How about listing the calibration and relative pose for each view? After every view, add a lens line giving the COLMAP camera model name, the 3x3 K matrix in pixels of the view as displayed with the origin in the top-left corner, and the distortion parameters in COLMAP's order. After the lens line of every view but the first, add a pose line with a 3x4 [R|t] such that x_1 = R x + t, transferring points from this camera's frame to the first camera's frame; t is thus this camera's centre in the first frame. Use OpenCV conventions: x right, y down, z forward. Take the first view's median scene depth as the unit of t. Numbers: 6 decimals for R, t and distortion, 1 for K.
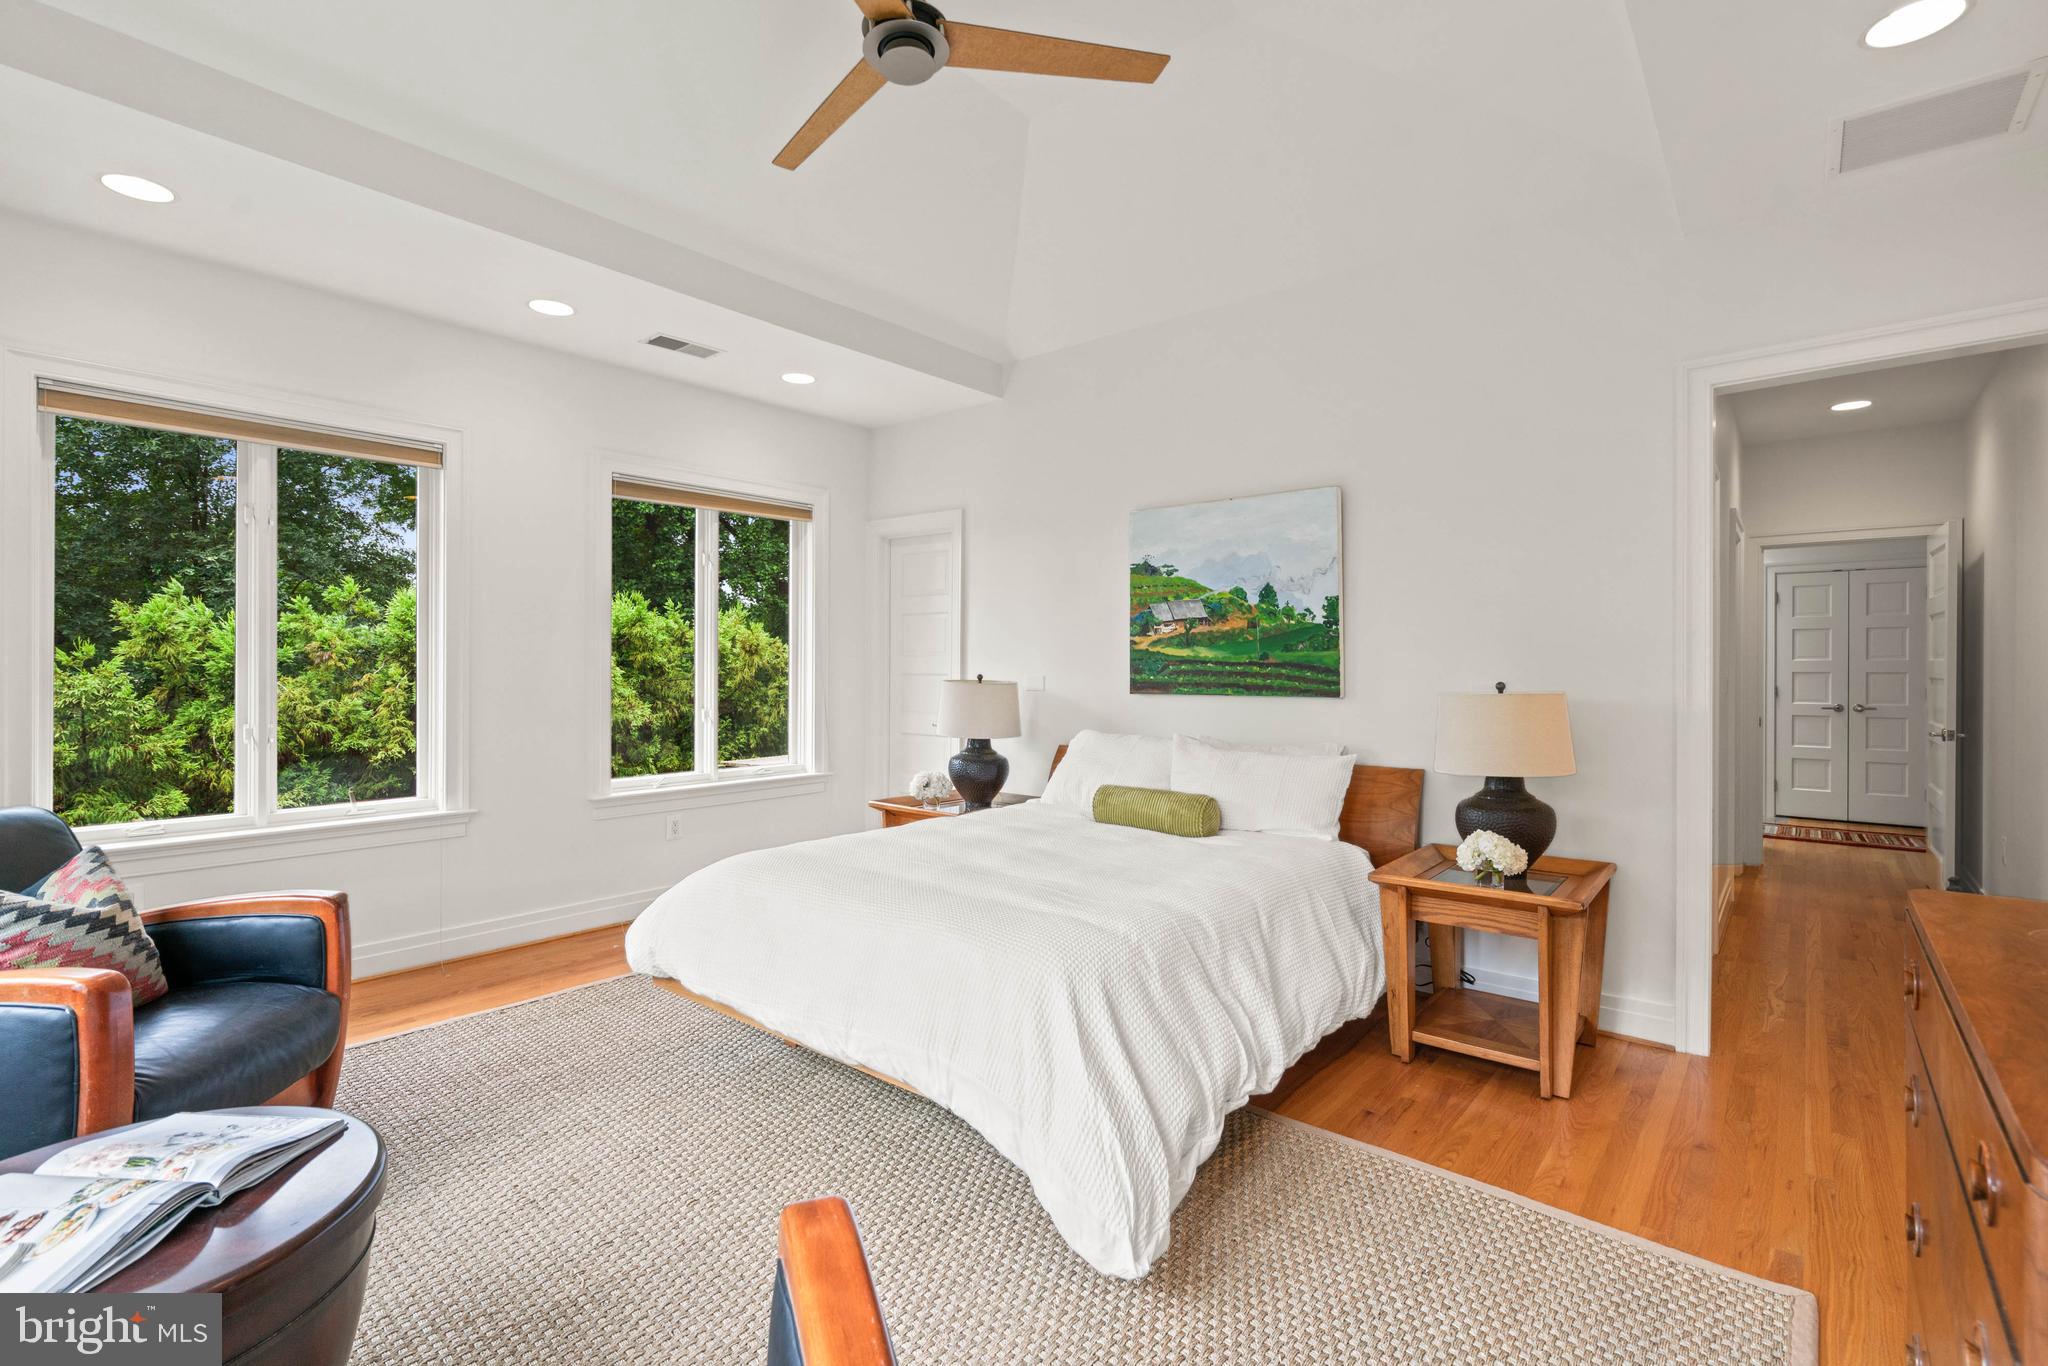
lens RADIAL K [[926.3, 0, 1027.3], [0, 926.3, 662.9], [0, 0, 1]] dist [-0.001270, 0.000160]
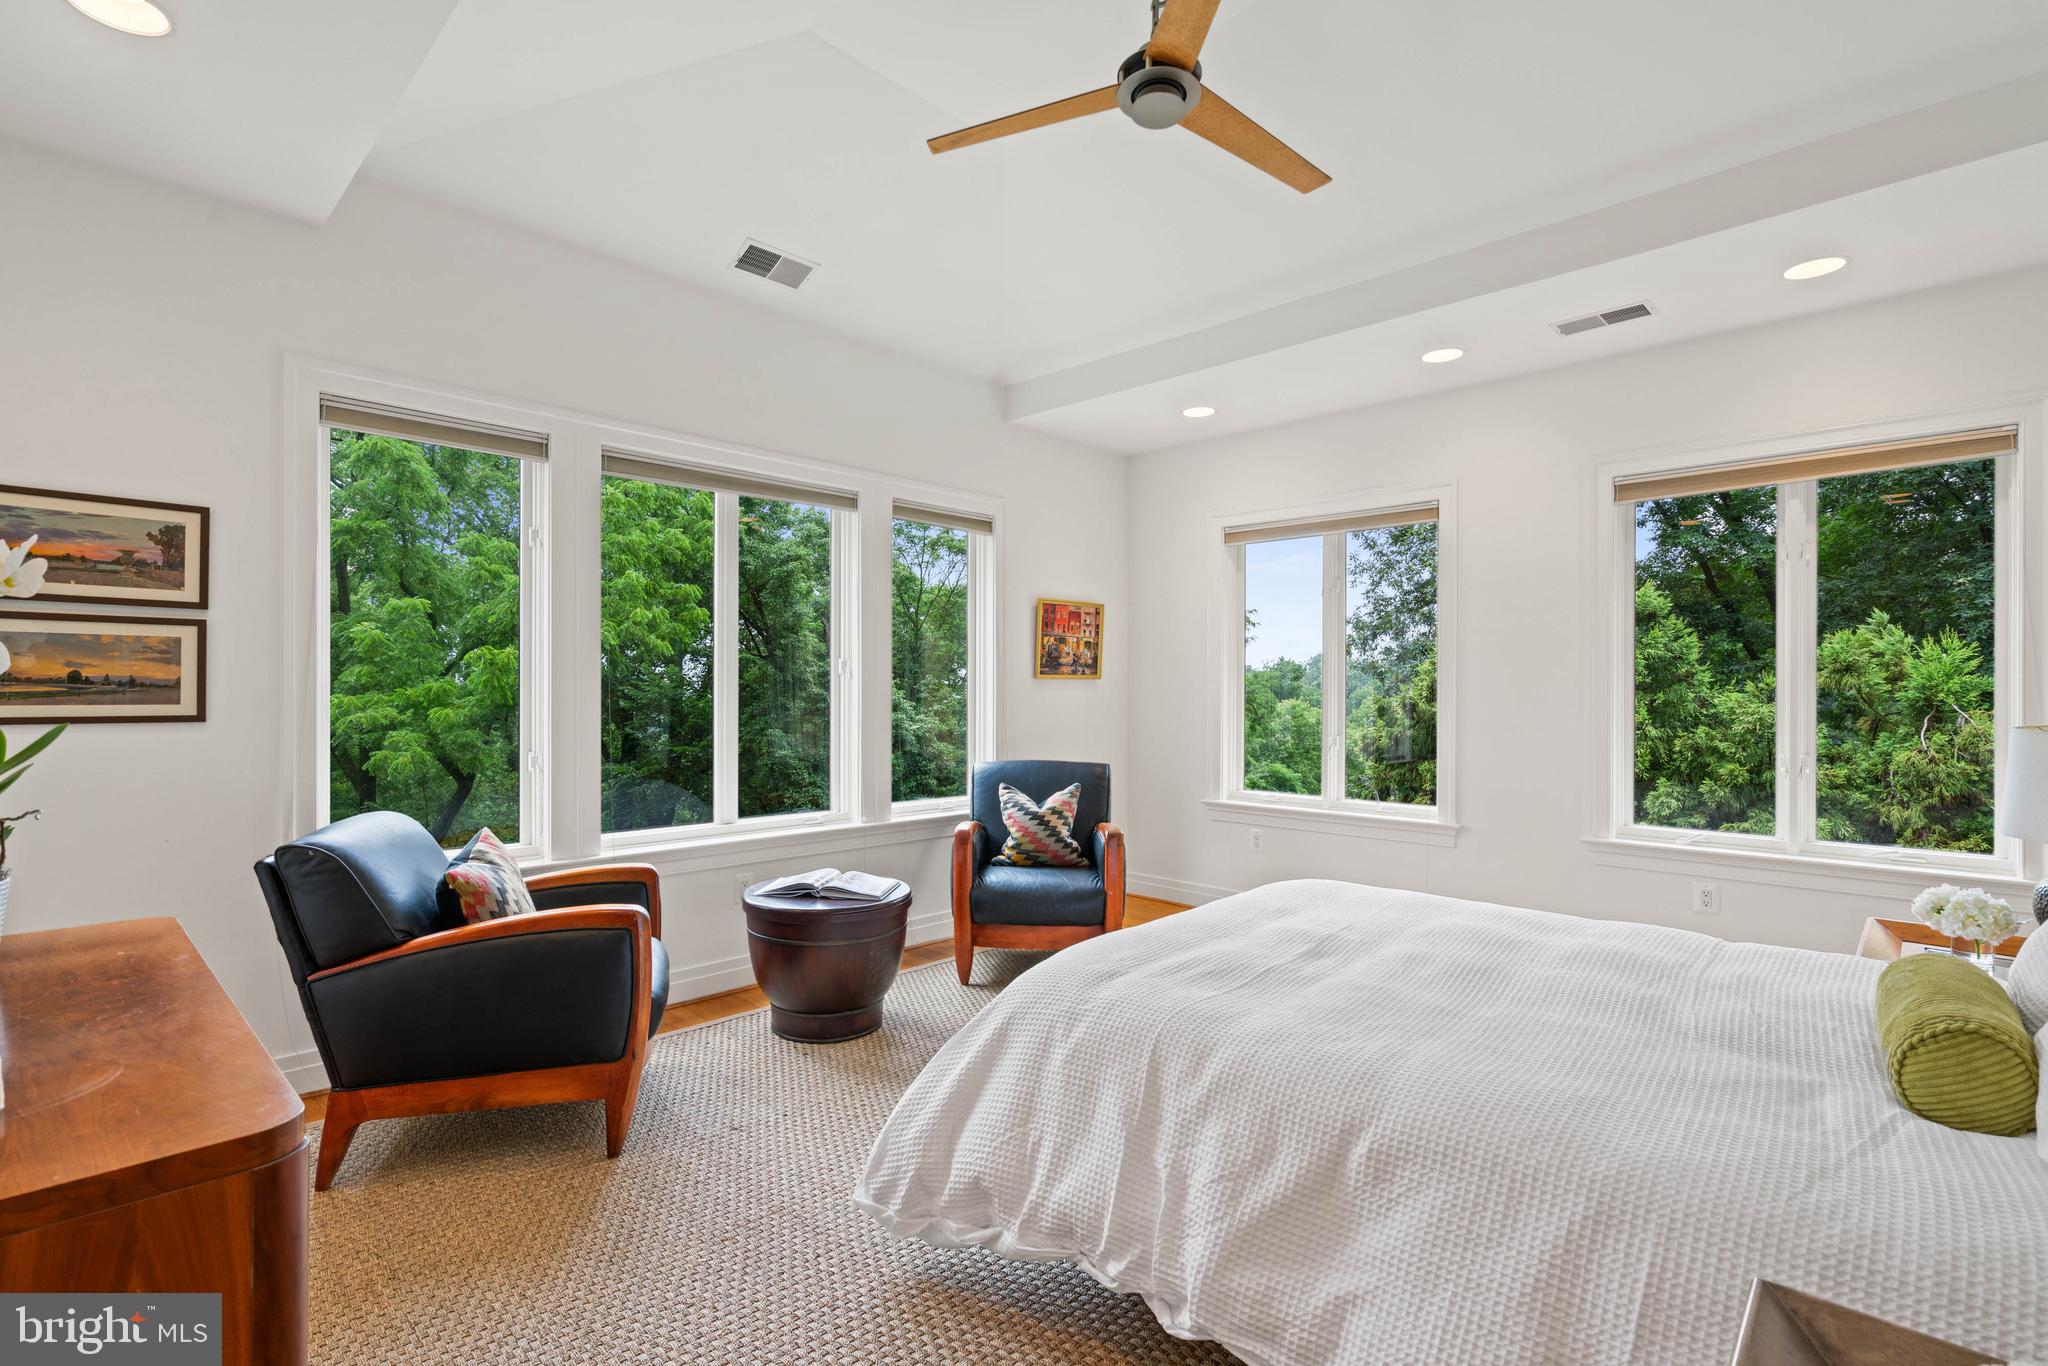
lens RADIAL K [[963.7, 0, 1024.0], [0, 963.7, 683.0], [0, 0, 1]] dist [-0.001293, -0.000028]
pose [[-0.055745, -0.013652, -0.998352, 0.476210], [0.002623, 0.999901, -0.013819, 0.002610], [0.998442, -0.003389, -0.055704, 0.460951]]
